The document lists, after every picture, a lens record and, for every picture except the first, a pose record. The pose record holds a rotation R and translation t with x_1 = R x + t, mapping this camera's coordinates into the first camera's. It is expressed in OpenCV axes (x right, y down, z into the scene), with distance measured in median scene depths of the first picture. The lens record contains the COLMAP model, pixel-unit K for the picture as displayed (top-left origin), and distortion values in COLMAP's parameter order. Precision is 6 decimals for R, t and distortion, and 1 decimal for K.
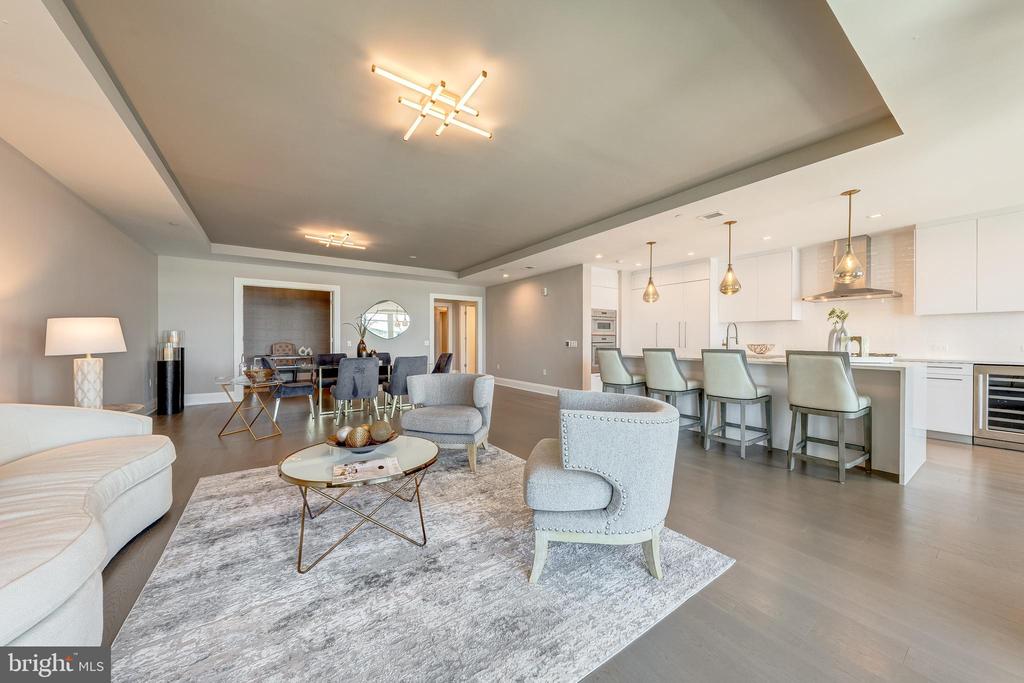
lens RADIAL K [[354.3, 0, 526.6], [0, 354.3, 342.9], [0, 0, 1]] dist [-0.007097, 0.000280]
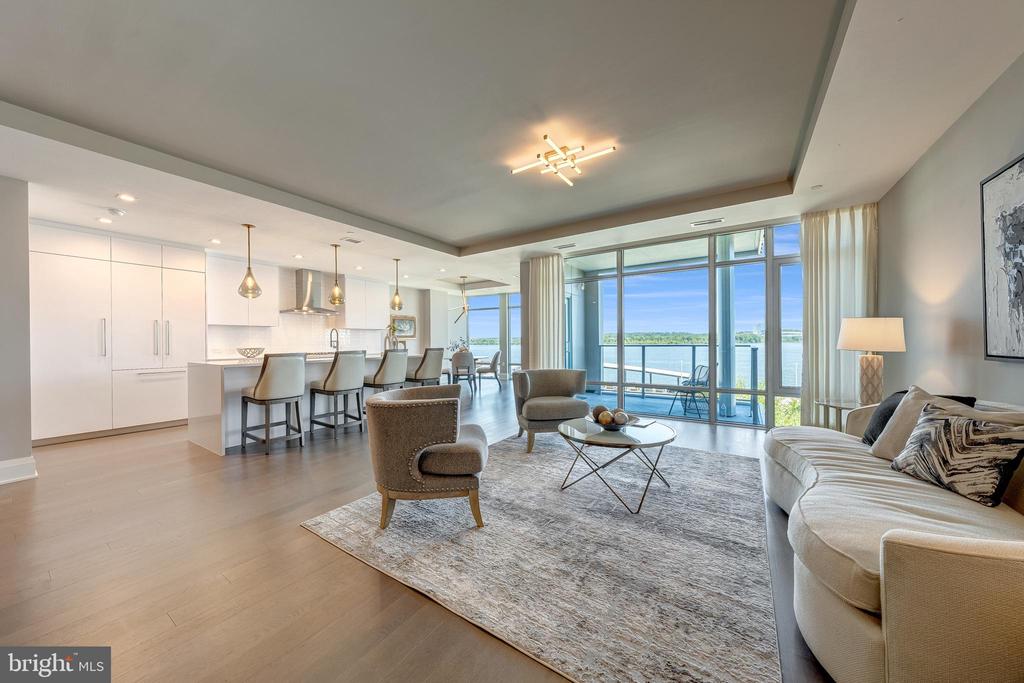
lens RADIAL K [[354.3, 0, 501.1], [0, 354.3, 344.1], [0, 0, 1]] dist [-0.007097, 0.000280]
pose [[-0.317852, -0.004331, 0.948130, -0.818618], [0.013591, 0.999866, 0.009123, -0.008957], [-0.948043, 0.015786, -0.317751, 0.941922]]
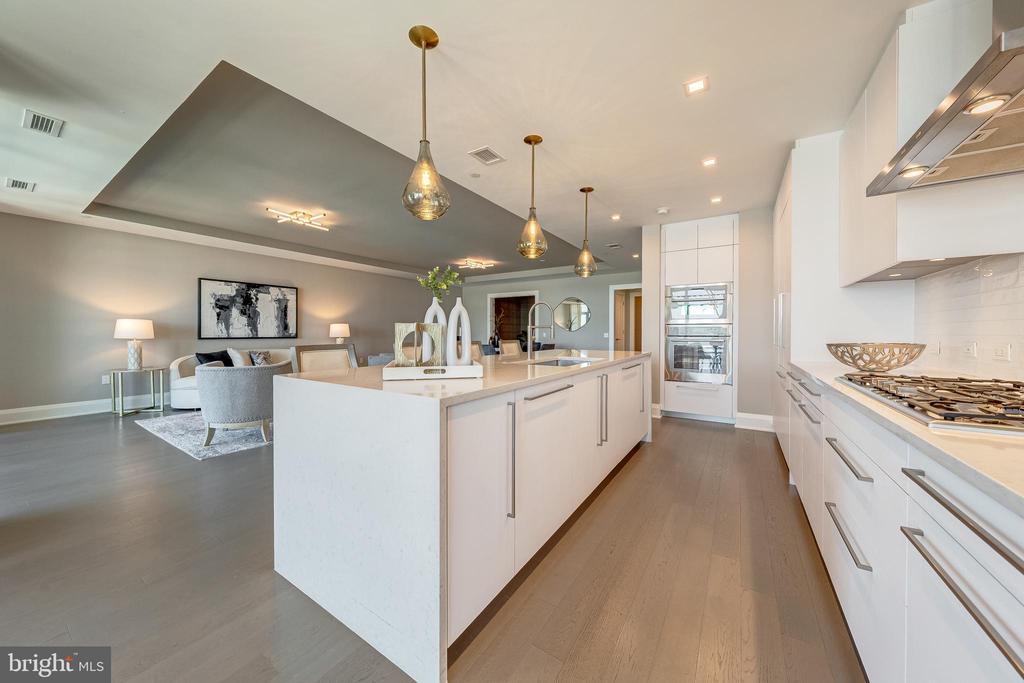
lens RADIAL K [[354.3, 0, 509.9], [0, 354.3, 339.2], [0, 0, 1]] dist [-0.007097, 0.000280]
pose [[0.342572, 0.016313, -0.939350, 1.273032], [-0.006946, 0.999866, 0.014831, -0.003752], [0.939466, 0.001444, 0.342640, 0.832443]]
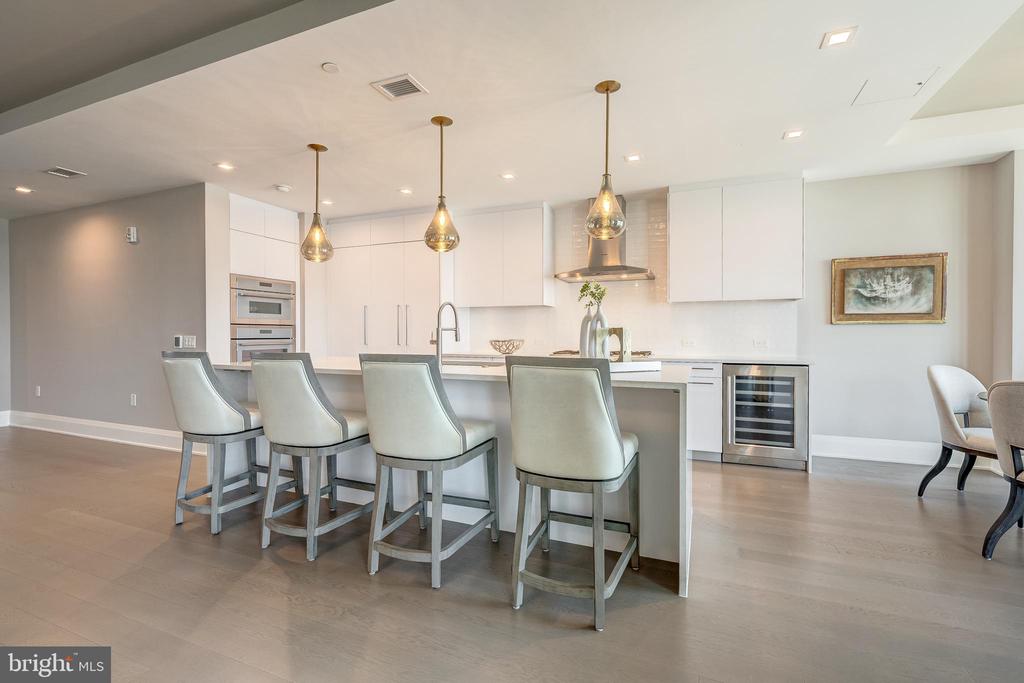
lens RADIAL K [[452.6, 0, 515.5], [0, 452.6, 337.0], [0, 0, 1]] dist [-0.002023, 0.000239]
pose [[0.851837, -0.003682, 0.523795, 0.333418], [0.004129, 0.999991, 0.000314, -0.002922], [-0.523791, 0.001895, 0.851845, 0.373382]]
